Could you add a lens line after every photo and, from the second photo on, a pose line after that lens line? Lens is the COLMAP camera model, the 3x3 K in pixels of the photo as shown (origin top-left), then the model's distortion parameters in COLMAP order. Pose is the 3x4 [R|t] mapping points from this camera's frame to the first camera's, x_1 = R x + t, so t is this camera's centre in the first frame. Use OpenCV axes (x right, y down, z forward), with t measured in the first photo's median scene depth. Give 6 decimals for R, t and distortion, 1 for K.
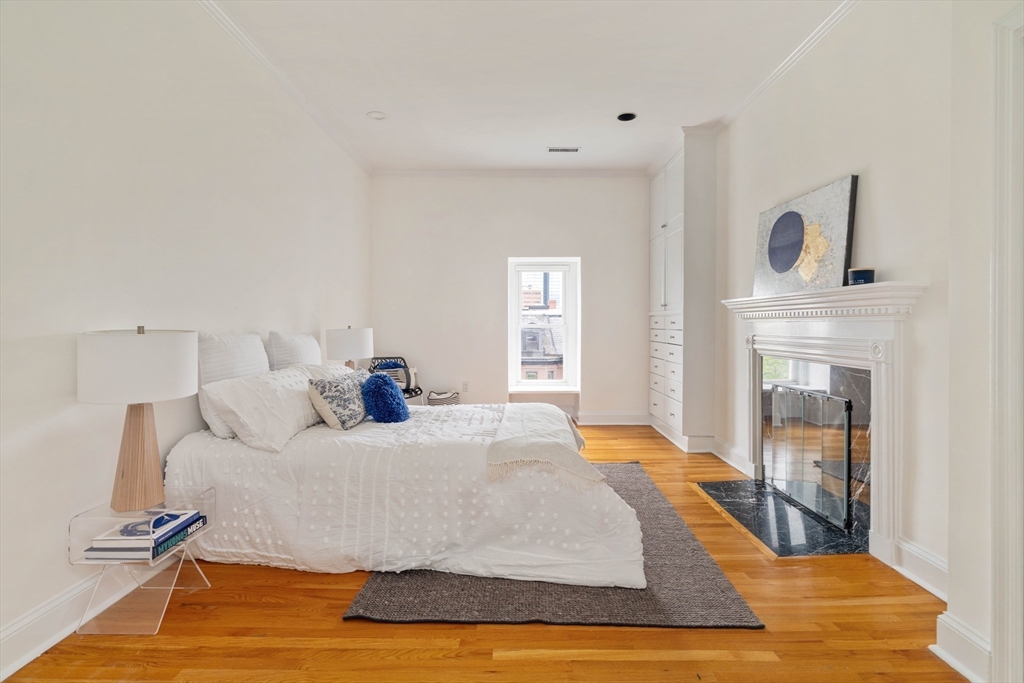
lens RADIAL K [[495.7, 0, 517.3], [0, 495.7, 325.2], [0, 0, 1]] dist [-0.013637, 0.003698]
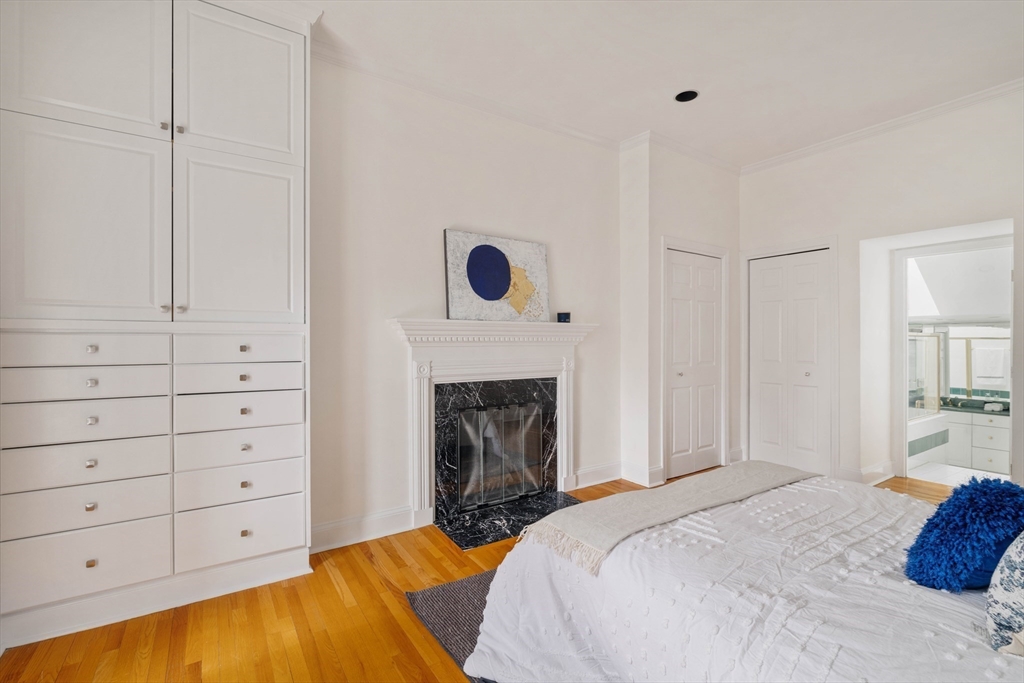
lens RADIAL K [[495.7, 0, 519.3], [0, 495.7, 343.3], [0, 0, 1]] dist [-0.013637, 0.003698]
pose [[-0.590619, 0.001786, 0.806949, -0.473407], [0.004013, 0.999992, 0.000724, -0.016734], [-0.806941, 0.003666, -0.590621, 2.013511]]
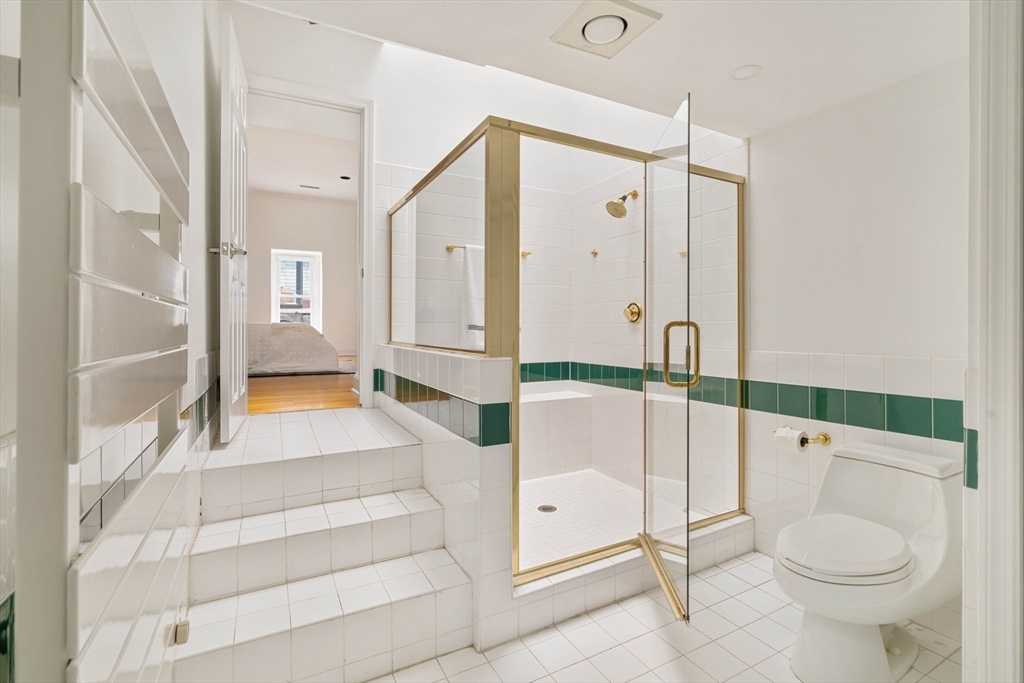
lens RADIAL K [[495.7, 0, 511.3], [0, 495.7, 333.9], [0, 0, 1]] dist [-0.013637, 0.003698]
pose [[0.895062, -0.004475, 0.445919, -0.081564], [0.004184, 0.999990, 0.001639, 0.282971], [-0.445922, 0.000399, 0.895072, -1.559916]]
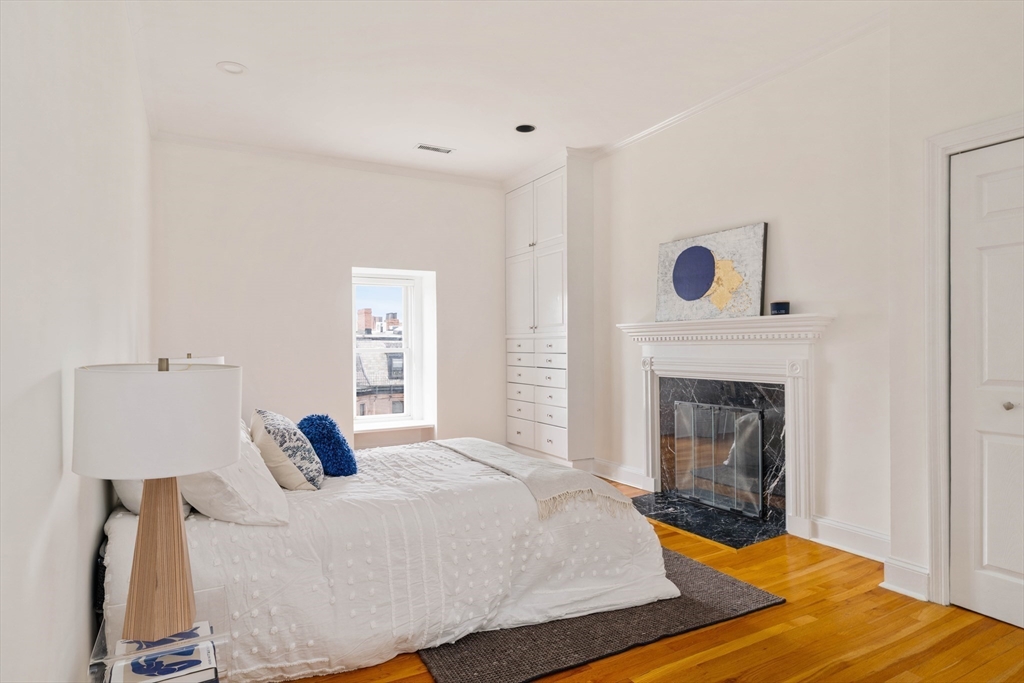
lens RADIAL K [[586.9, 0, 514.5], [0, 586.9, 344.4], [0, 0, 1]] dist [-0.006781, -0.004111]
pose [[0.871669, -0.005744, 0.490061, -0.578749], [0.008082, 0.999964, -0.002656, -0.009126], [-0.490028, 0.006275, 0.871684, 0.058354]]
